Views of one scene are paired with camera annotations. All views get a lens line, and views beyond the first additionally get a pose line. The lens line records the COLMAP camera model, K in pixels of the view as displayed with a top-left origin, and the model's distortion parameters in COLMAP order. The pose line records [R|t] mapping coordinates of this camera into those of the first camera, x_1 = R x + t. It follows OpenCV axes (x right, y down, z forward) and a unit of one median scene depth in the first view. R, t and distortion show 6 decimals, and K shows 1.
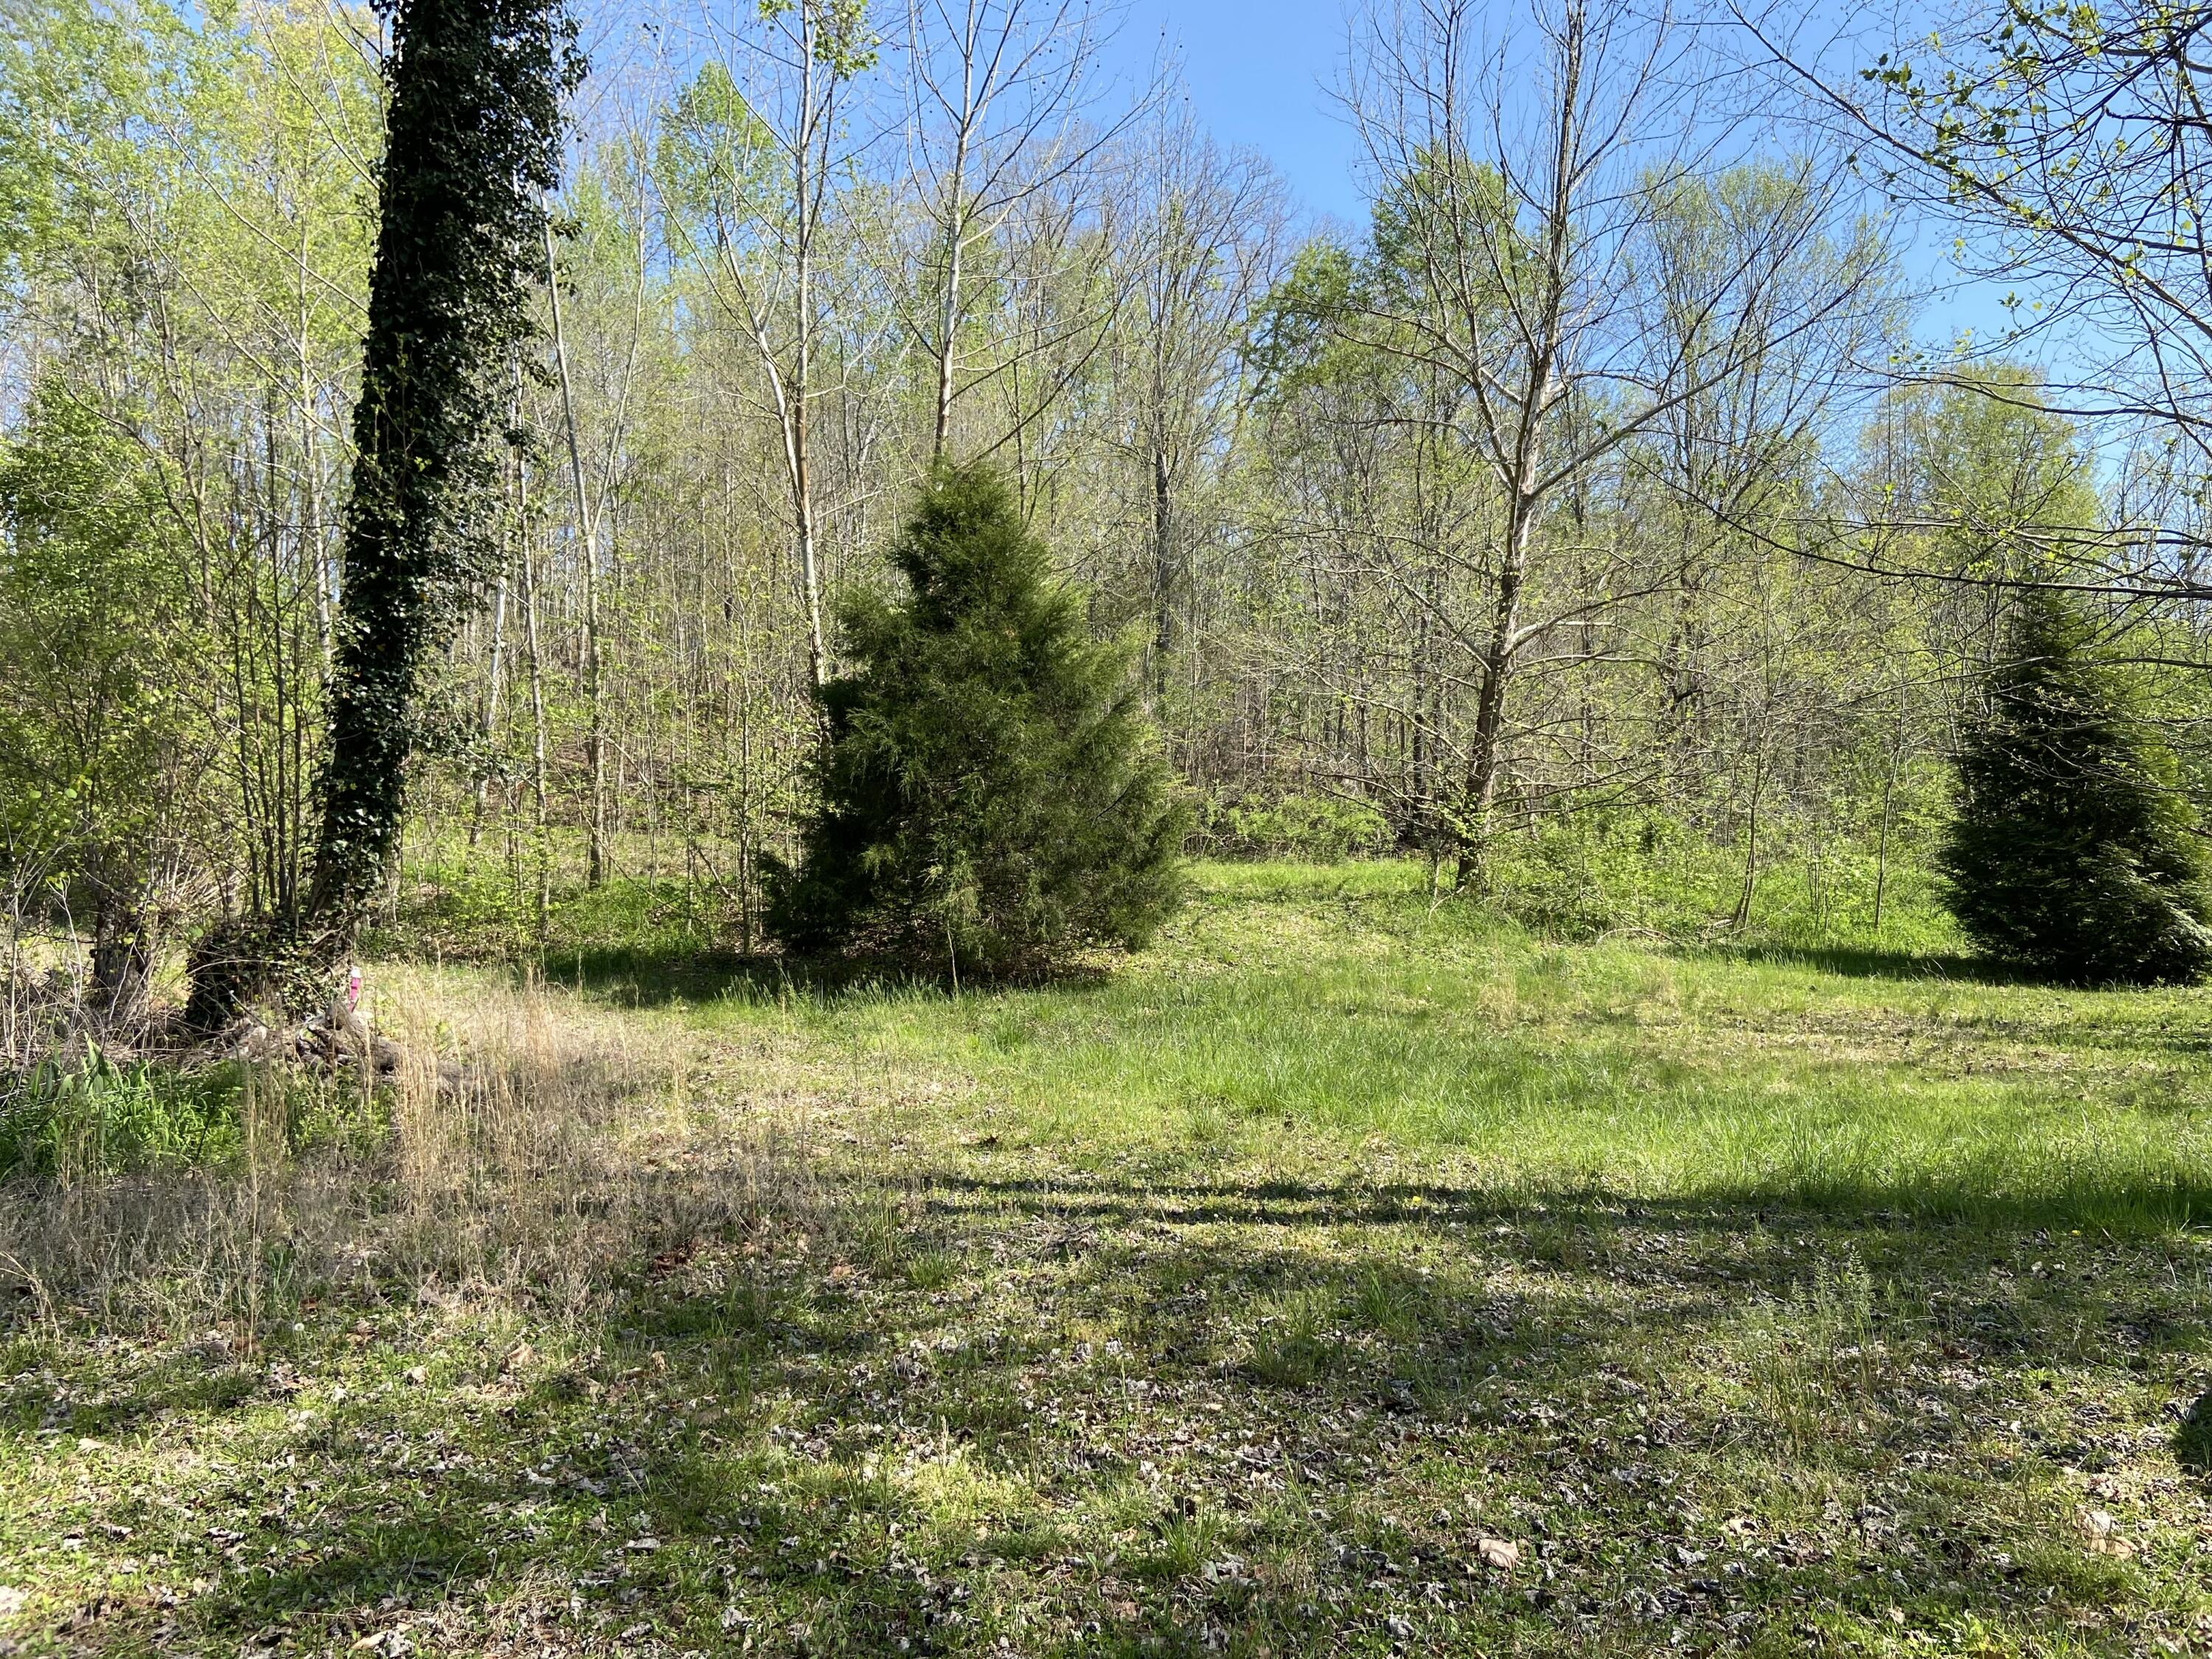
lens RADIAL K [[1642.2, 0, 1106.0], [0, 1642.2, 829.5], [0, 0, 1]] dist [0.007796, -0.006079]
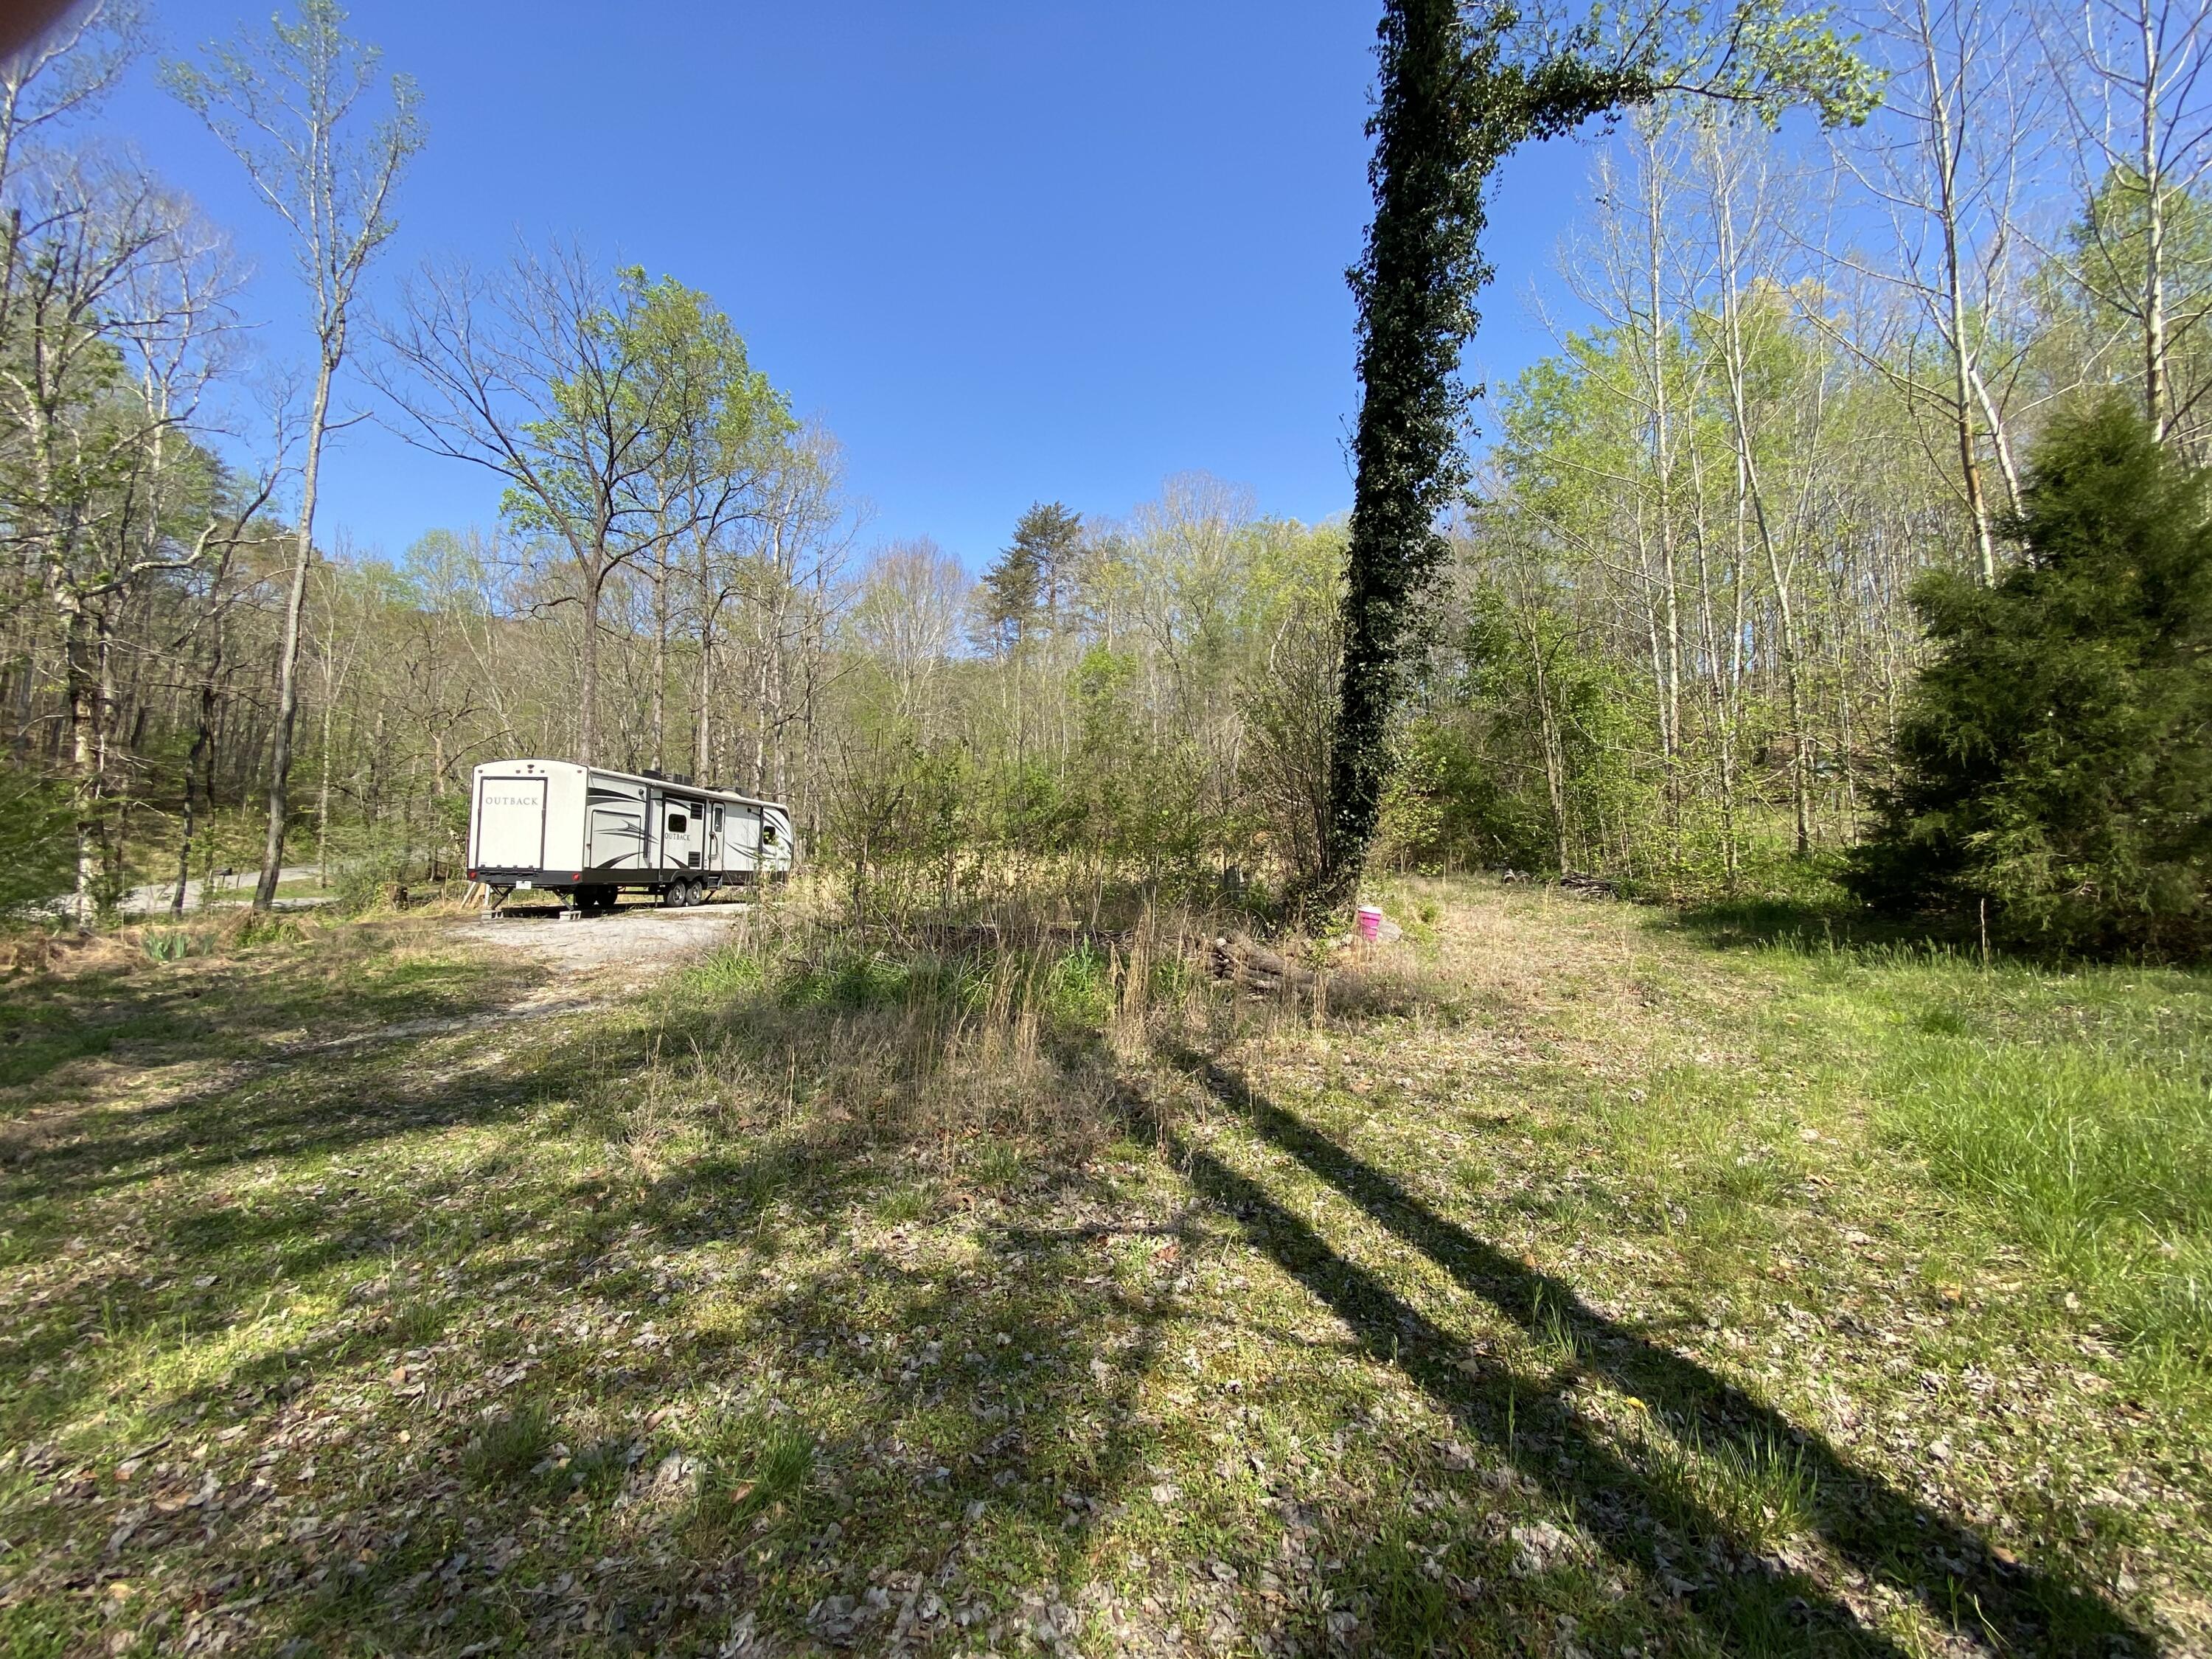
lens RADIAL K [[885.0, 0, 1122.7], [0, 885.0, 814.2], [0, 0, 1]] dist [0.052213, -0.031964]
pose [[0.397491, -0.045359, -0.916484, 0.138021], [0.040844, 0.998662, -0.031711, 0.005181], [0.916697, -0.024828, 0.398812, 0.227755]]
